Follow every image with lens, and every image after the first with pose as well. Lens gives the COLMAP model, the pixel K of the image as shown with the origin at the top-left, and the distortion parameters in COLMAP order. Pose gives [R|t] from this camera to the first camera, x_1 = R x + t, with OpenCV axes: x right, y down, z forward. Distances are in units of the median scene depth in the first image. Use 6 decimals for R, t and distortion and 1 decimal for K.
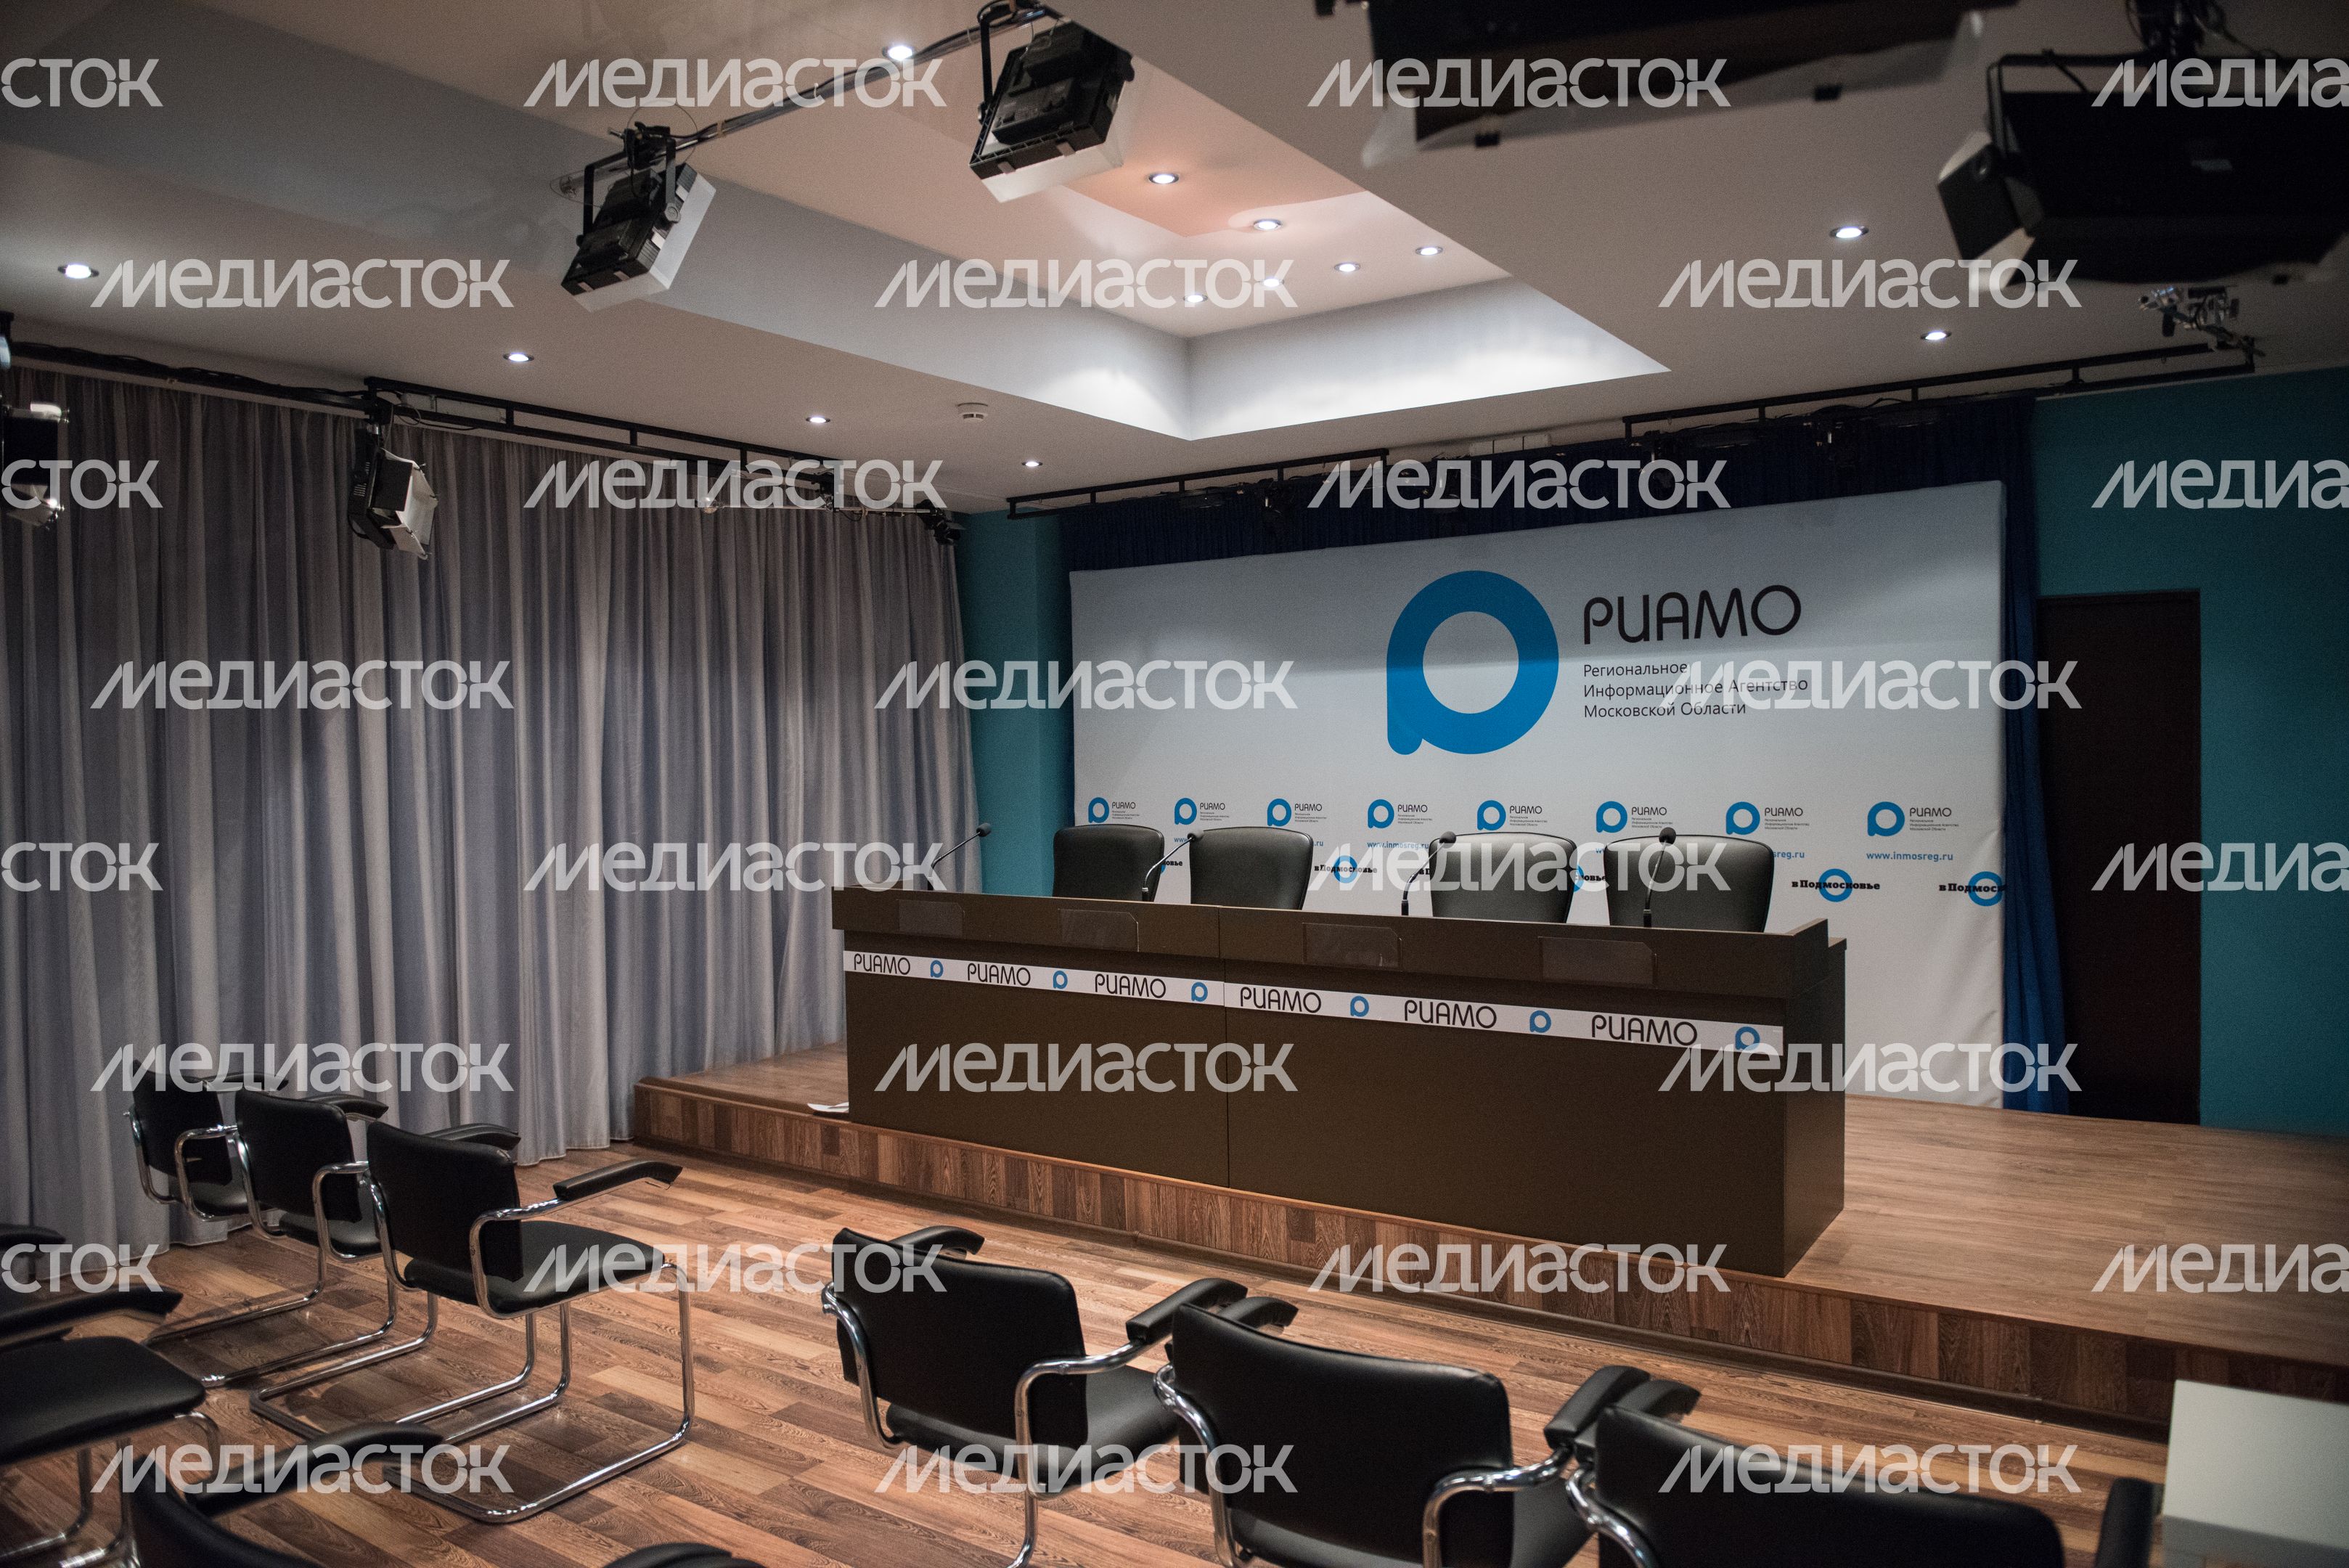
lens RADIAL K [[1598.7, 0, 1169.0], [0, 1598.7, 782.8], [0, 0, 1]] dist [-0.043562, -0.008081]
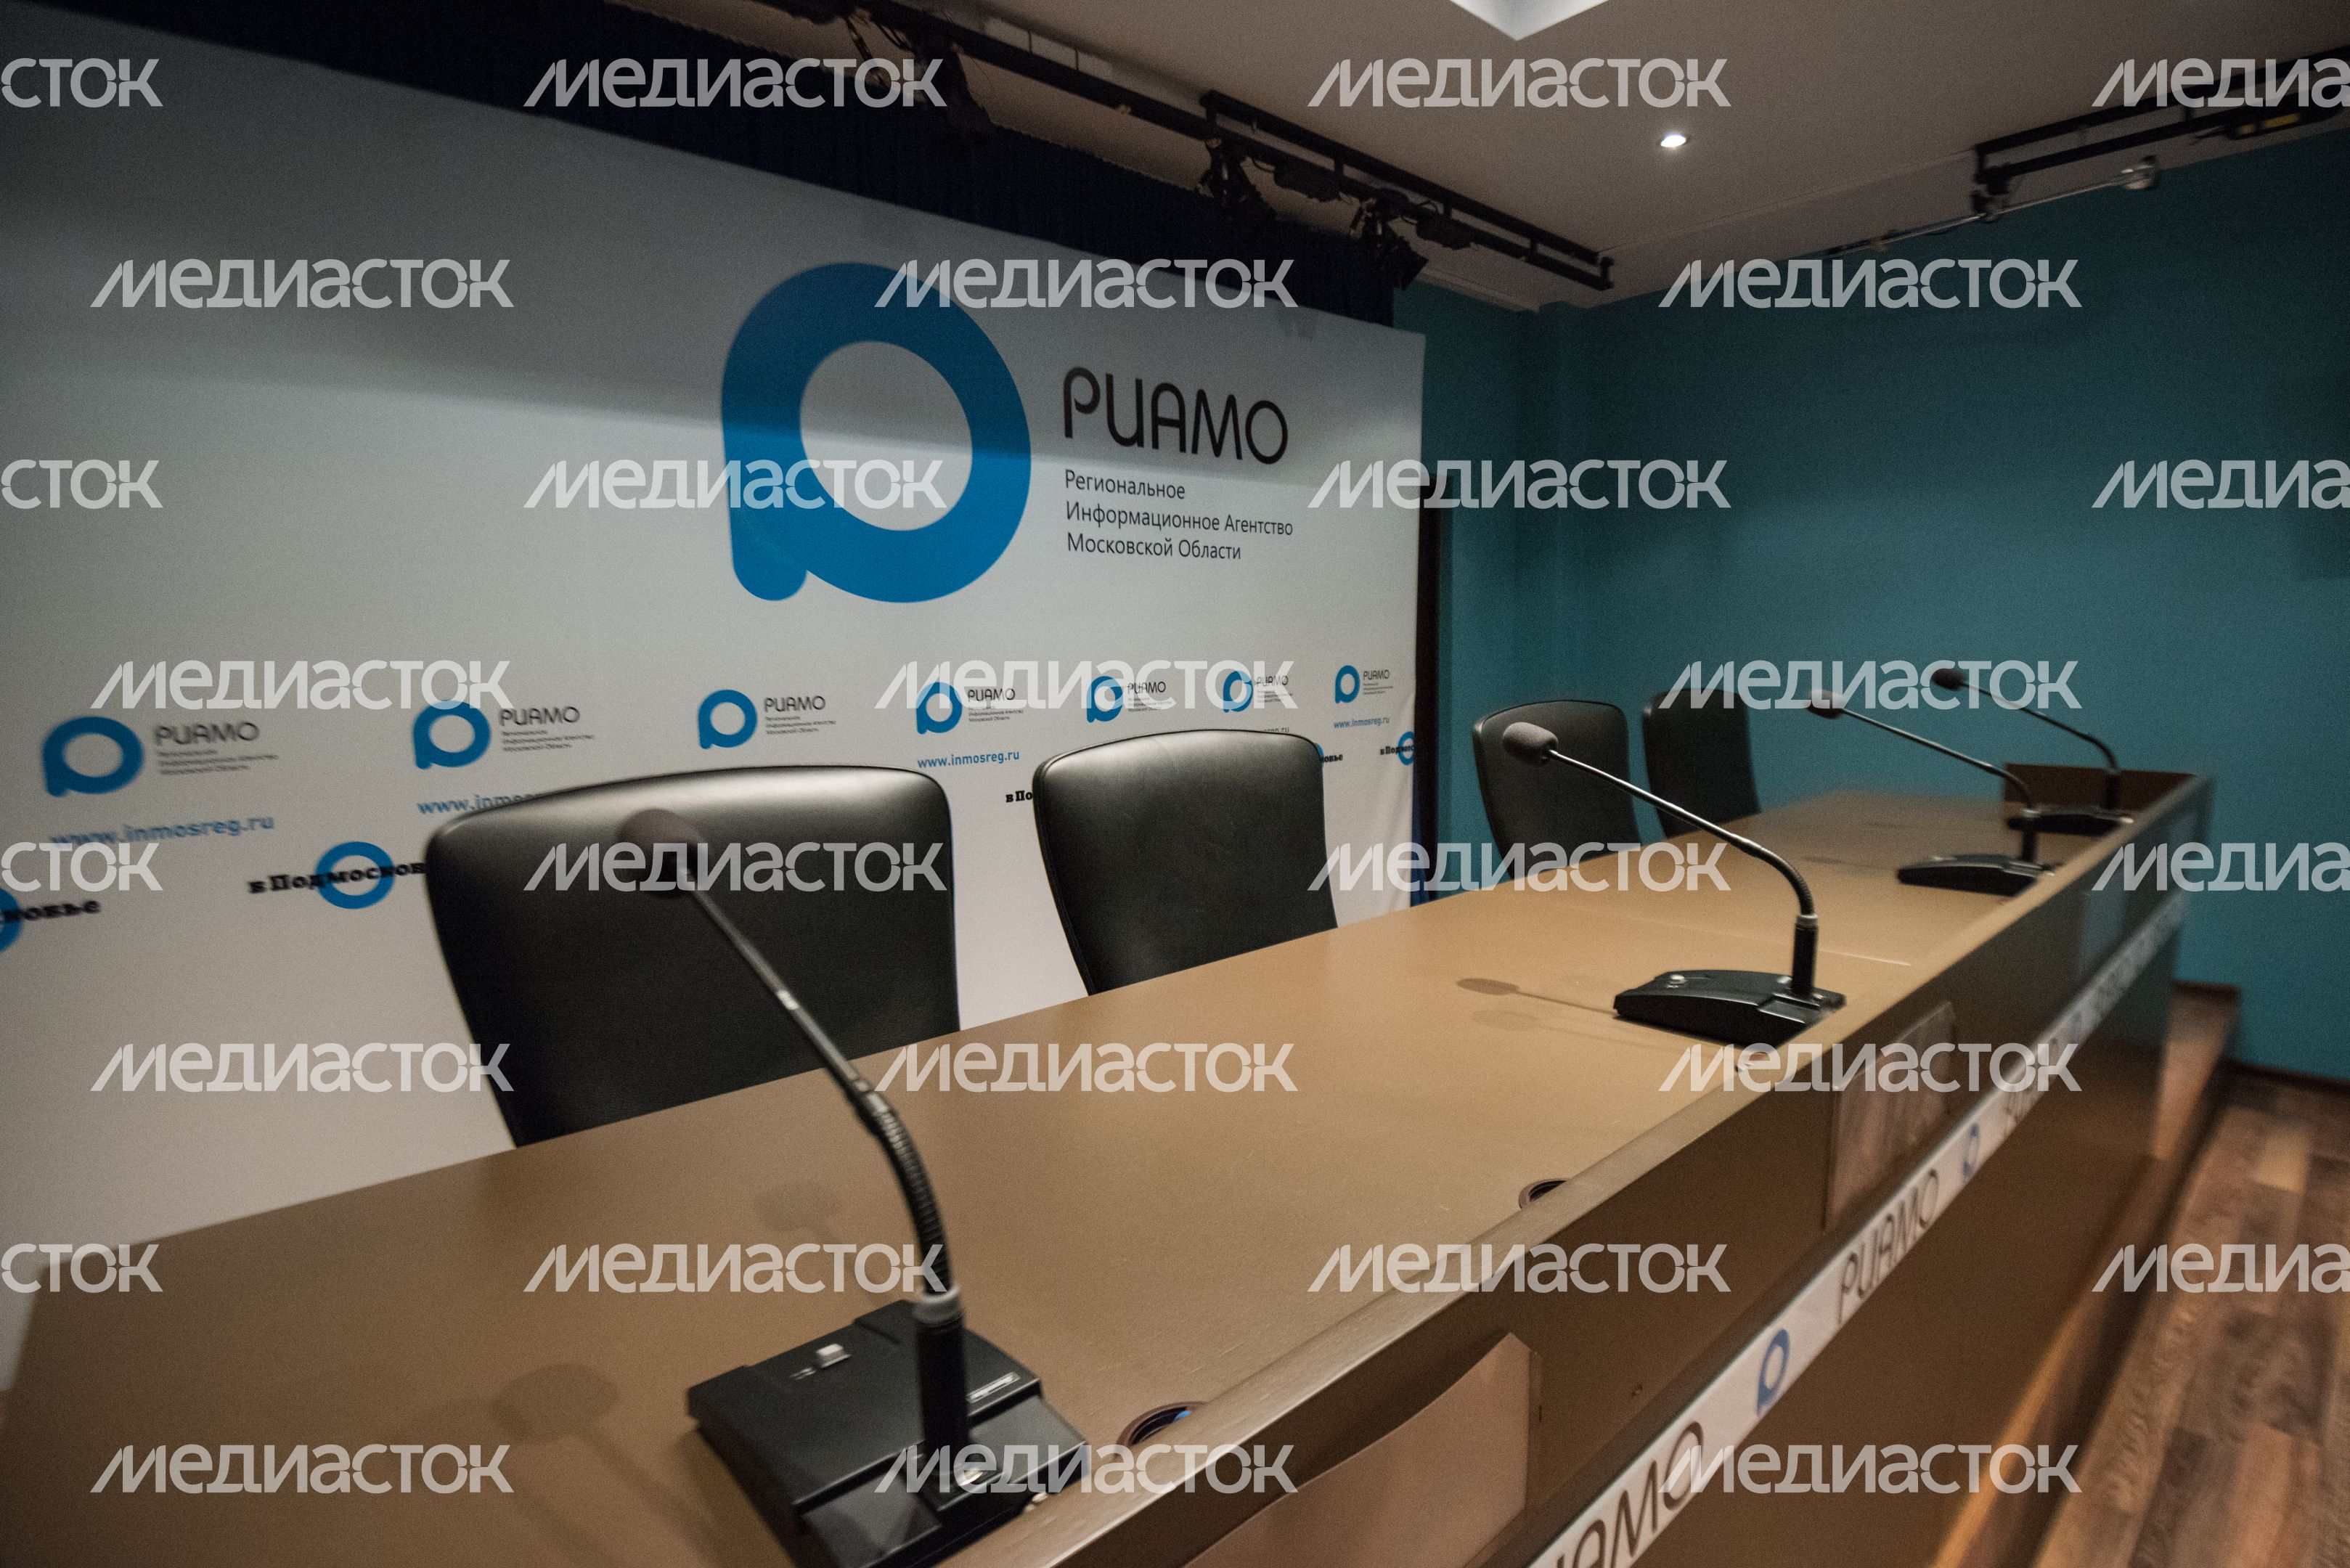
lens RADIAL K [[1116.3, 0, 1197.0], [0, 1116.3, 813.5], [0, 0, 1]] dist [-0.002552, -0.018208]
pose [[0.228712, -0.133832, 0.964251, -0.217306], [0.033524, 0.991000, 0.129594, 0.010376], [-0.972917, 0.002686, 0.231140, 0.953565]]
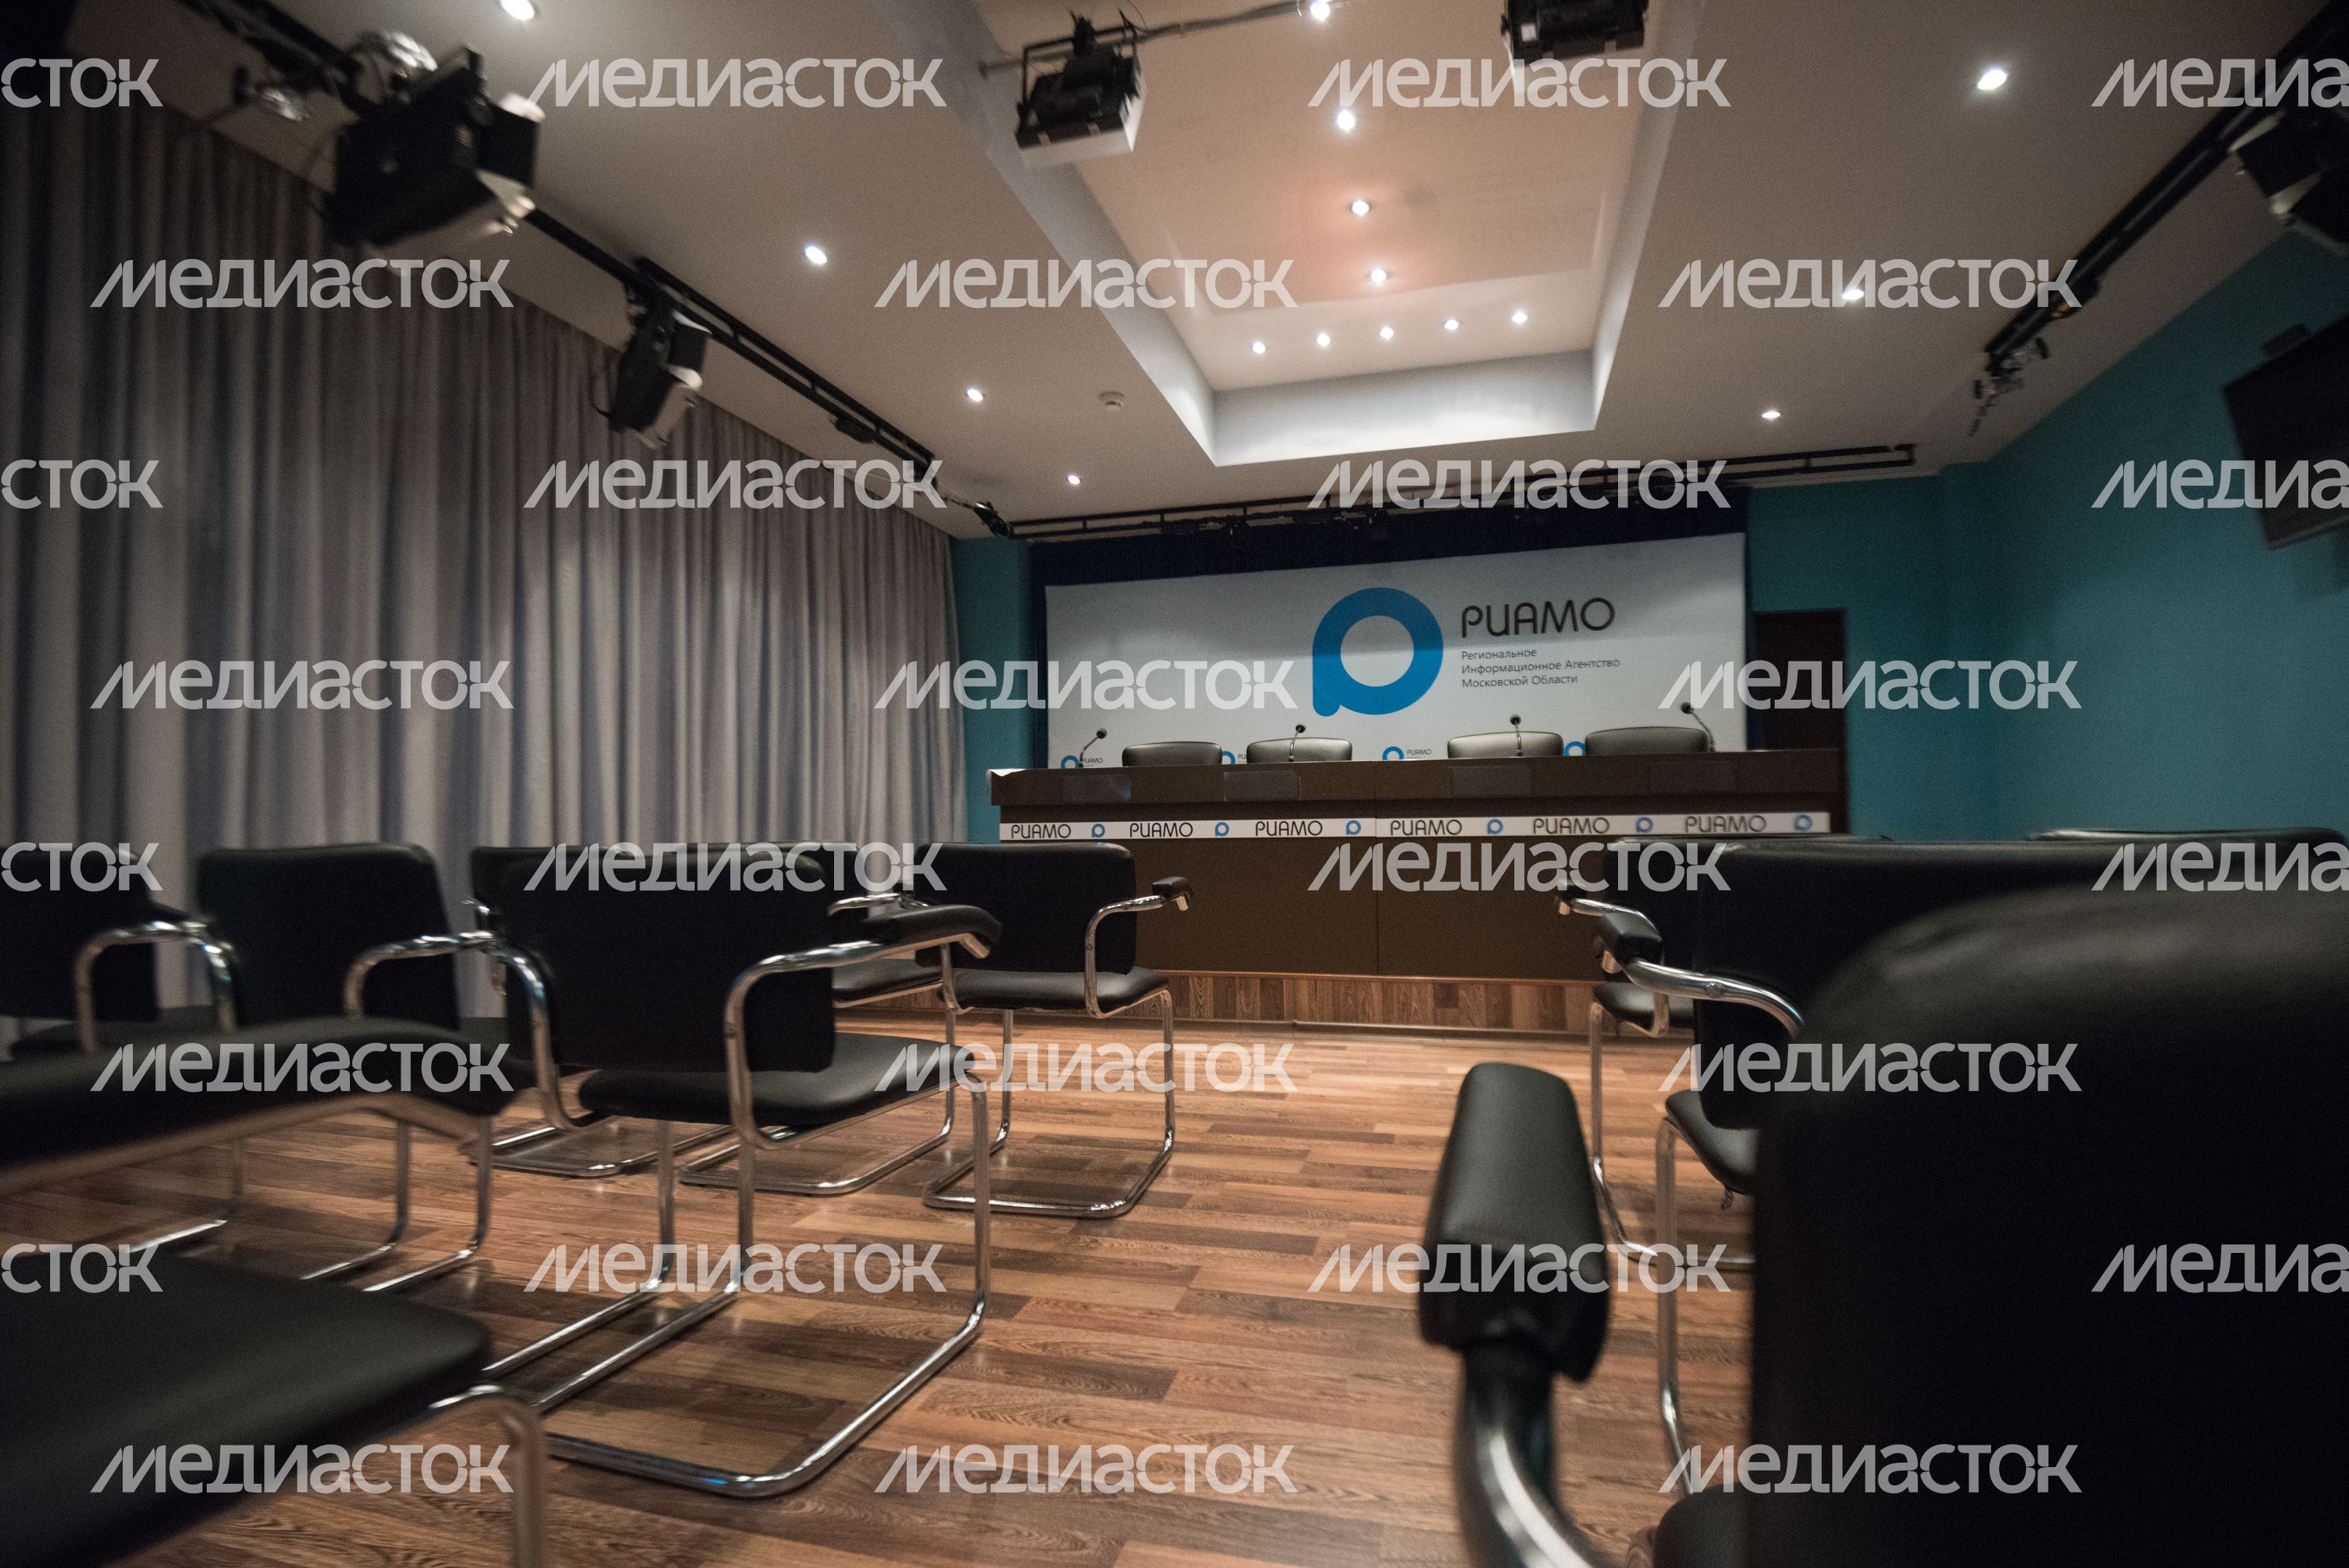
lens RADIAL K [[1088.5, 0, 1197.2], [0, 1088.5, 805.2], [0, 0, 1]] dist [-0.002116, -0.019685]
pose [[0.940028, 0.018105, 0.340616, -0.347792], [0.000299, 0.998546, -0.053903, 0.137053], [-0.341097, 0.050773, 0.938656, 0.171532]]
